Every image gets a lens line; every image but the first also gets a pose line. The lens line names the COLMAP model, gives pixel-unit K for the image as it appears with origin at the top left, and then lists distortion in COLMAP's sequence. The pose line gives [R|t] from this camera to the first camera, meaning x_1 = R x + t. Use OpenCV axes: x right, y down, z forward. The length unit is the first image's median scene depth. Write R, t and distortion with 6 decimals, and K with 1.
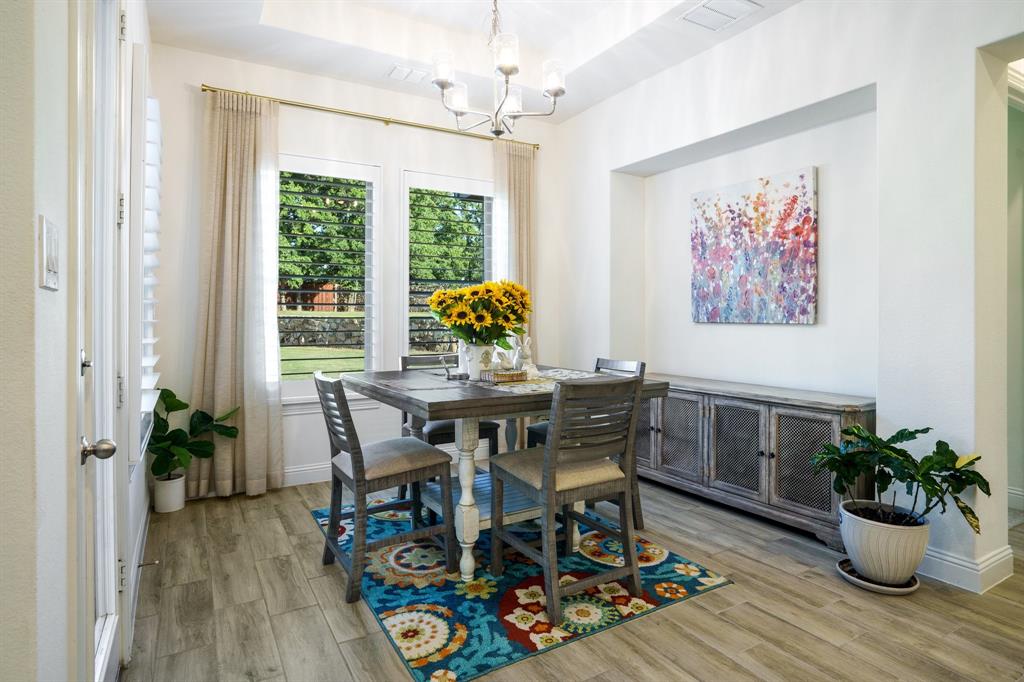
lens RADIAL K [[550.8, 0, 508.6], [0, 550.8, 316.2], [0, 0, 1]] dist [-0.024361, 0.000409]
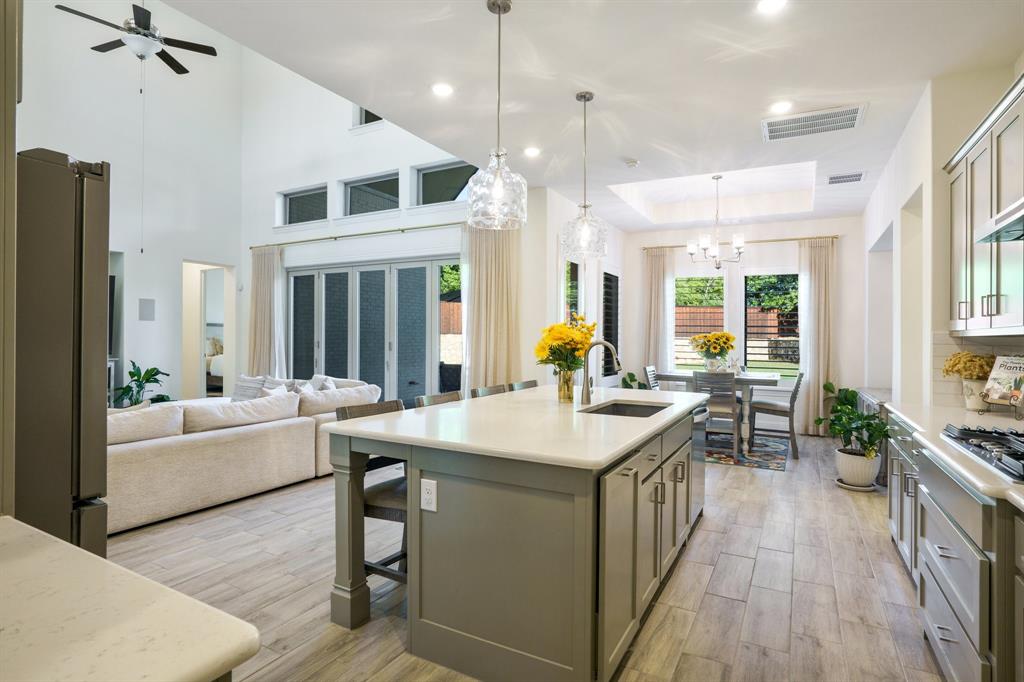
lens RADIAL K [[514.8, 0, 511.1], [0, 514.8, 335.9], [0, 0, 1]] dist [-0.028363, 0.023324]
pose [[0.510099, 0.007503, -0.860083, 1.086068], [-0.009422, 0.999951, 0.003136, -0.034296], [0.860064, 0.006504, 0.510145, -0.680090]]
